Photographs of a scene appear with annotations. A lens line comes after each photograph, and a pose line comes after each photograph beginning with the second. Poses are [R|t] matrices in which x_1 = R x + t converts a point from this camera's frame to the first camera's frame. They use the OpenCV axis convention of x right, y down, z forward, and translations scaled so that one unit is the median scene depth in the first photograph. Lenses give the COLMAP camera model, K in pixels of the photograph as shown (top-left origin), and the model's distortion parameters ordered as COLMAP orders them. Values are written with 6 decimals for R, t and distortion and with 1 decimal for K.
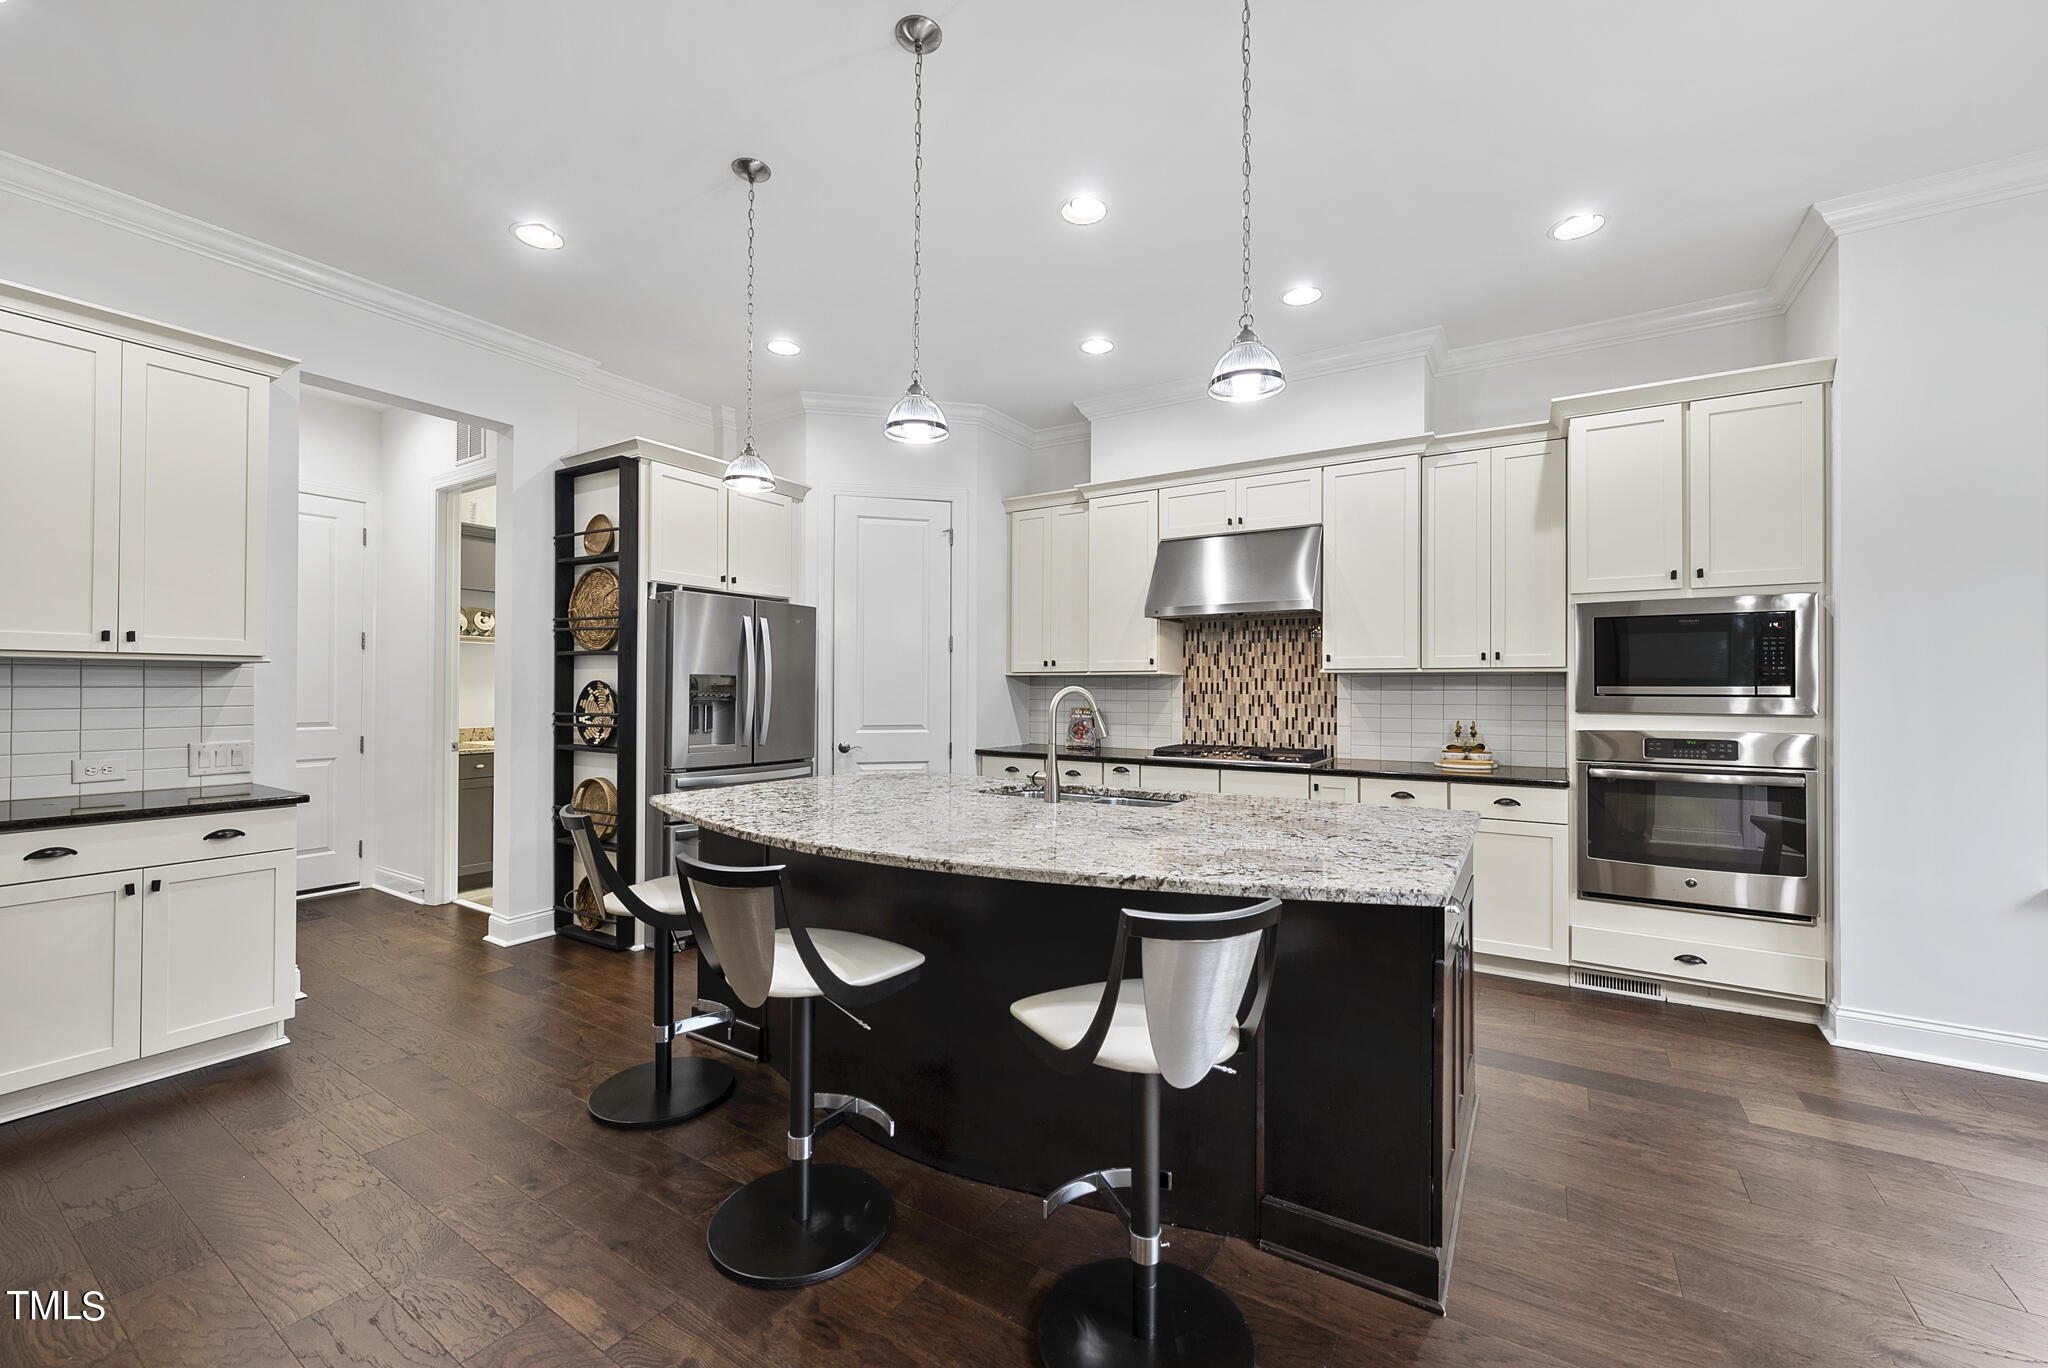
lens RADIAL K [[797.1, 0, 1033.0], [0, 797.1, 684.6], [0, 0, 1]] dist [-0.003950, 0.000831]
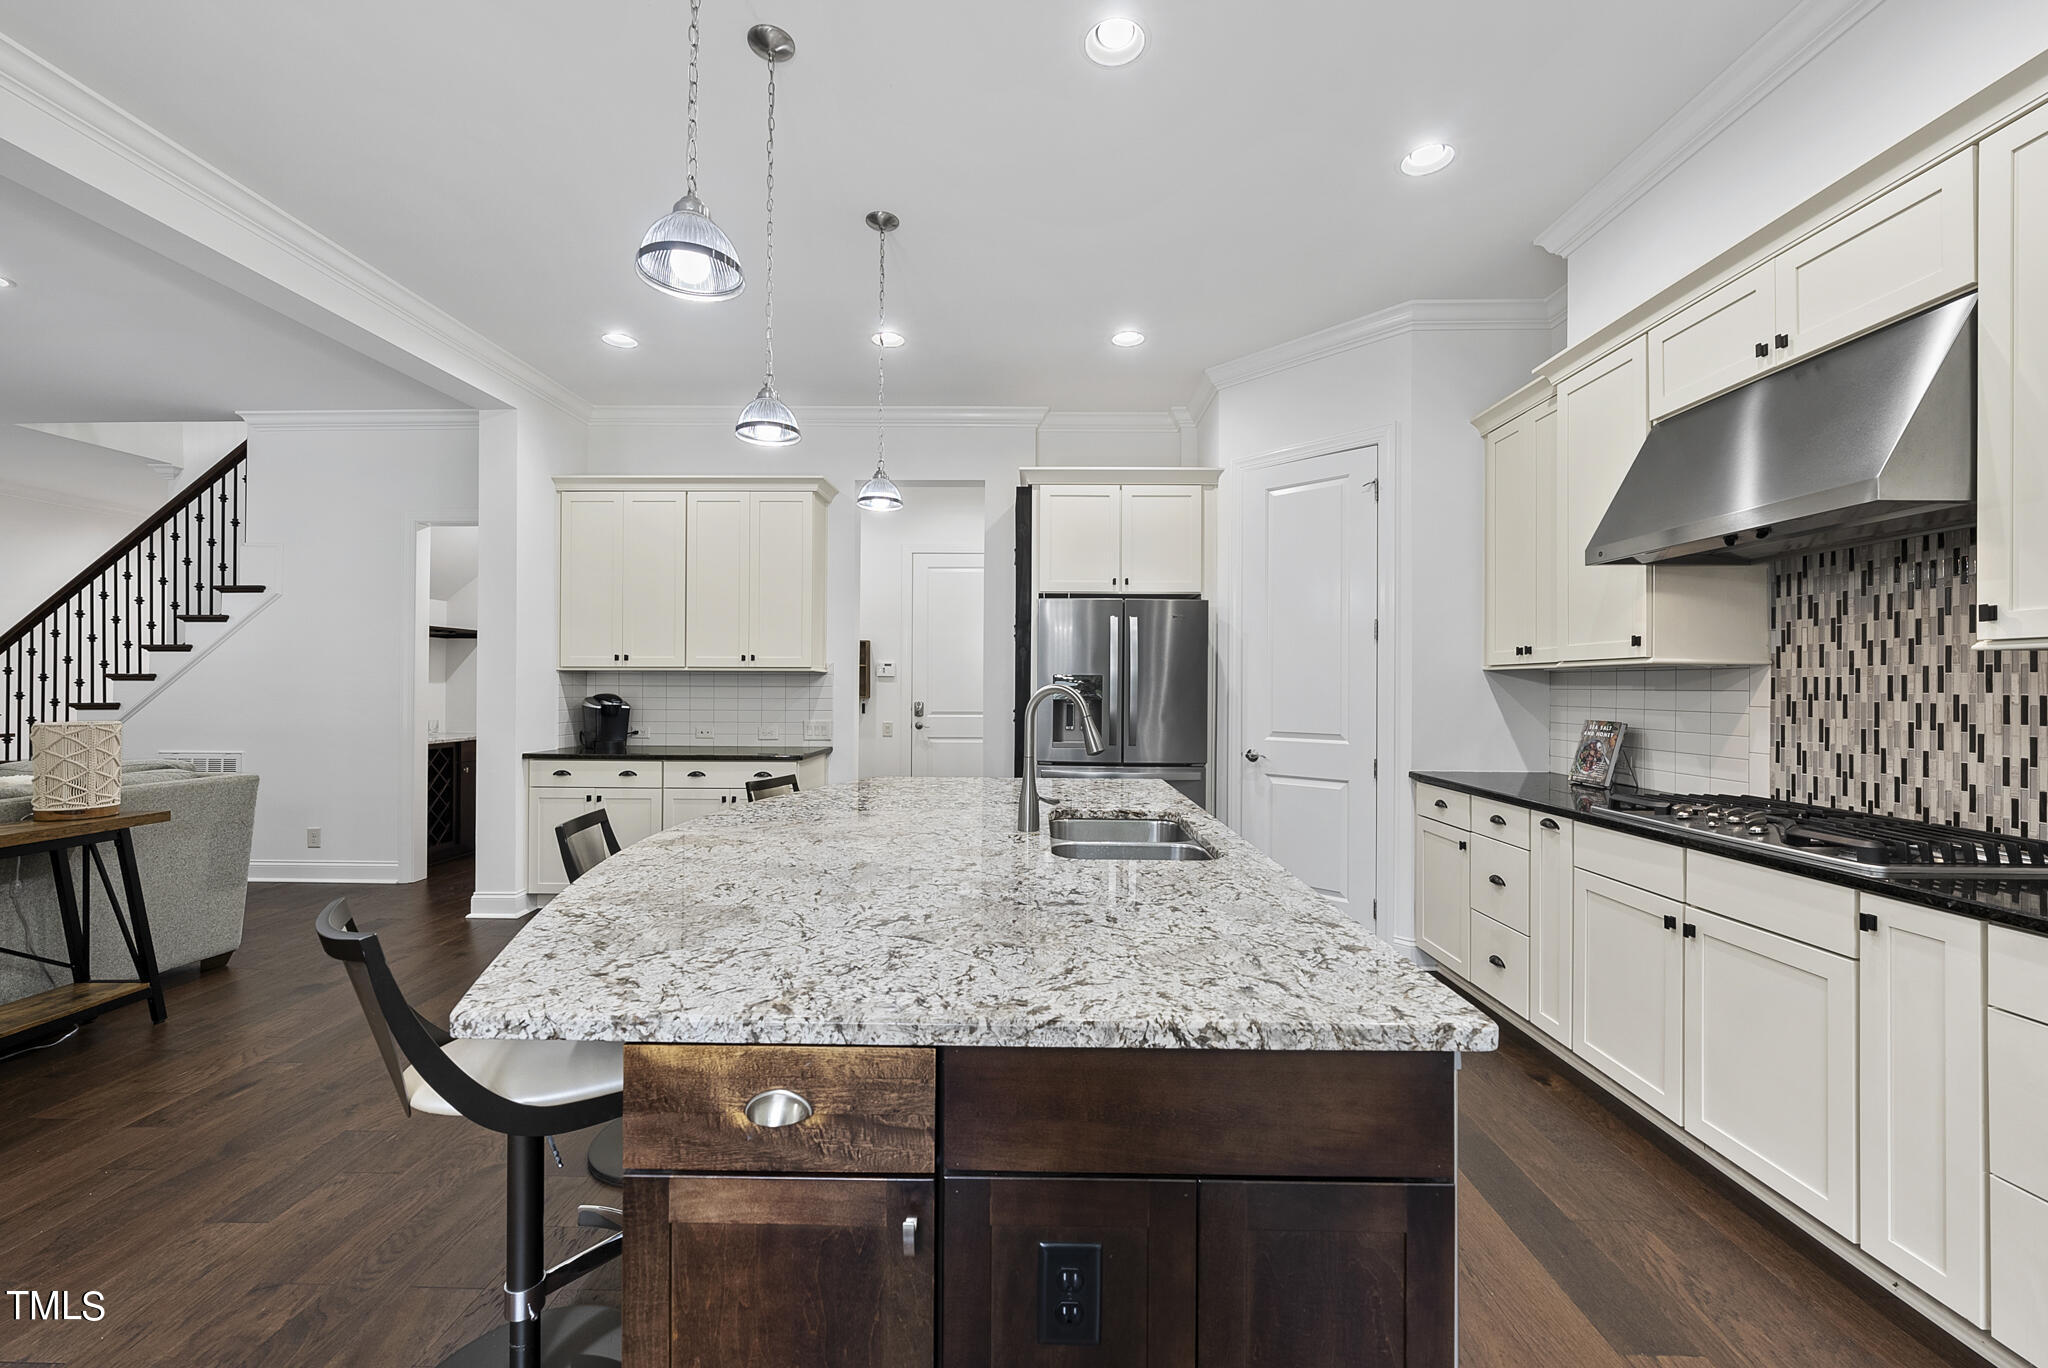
lens RADIAL K [[797.1, 0, 1020.6], [0, 797.1, 682.8], [0, 0, 1]] dist [-0.003950, 0.000831]
pose [[0.526258, -0.005135, -0.850309, 0.388003], [0.001107, 0.999985, -0.005354, 0.002988], [0.850324, 0.001877, 0.526256, 0.324207]]
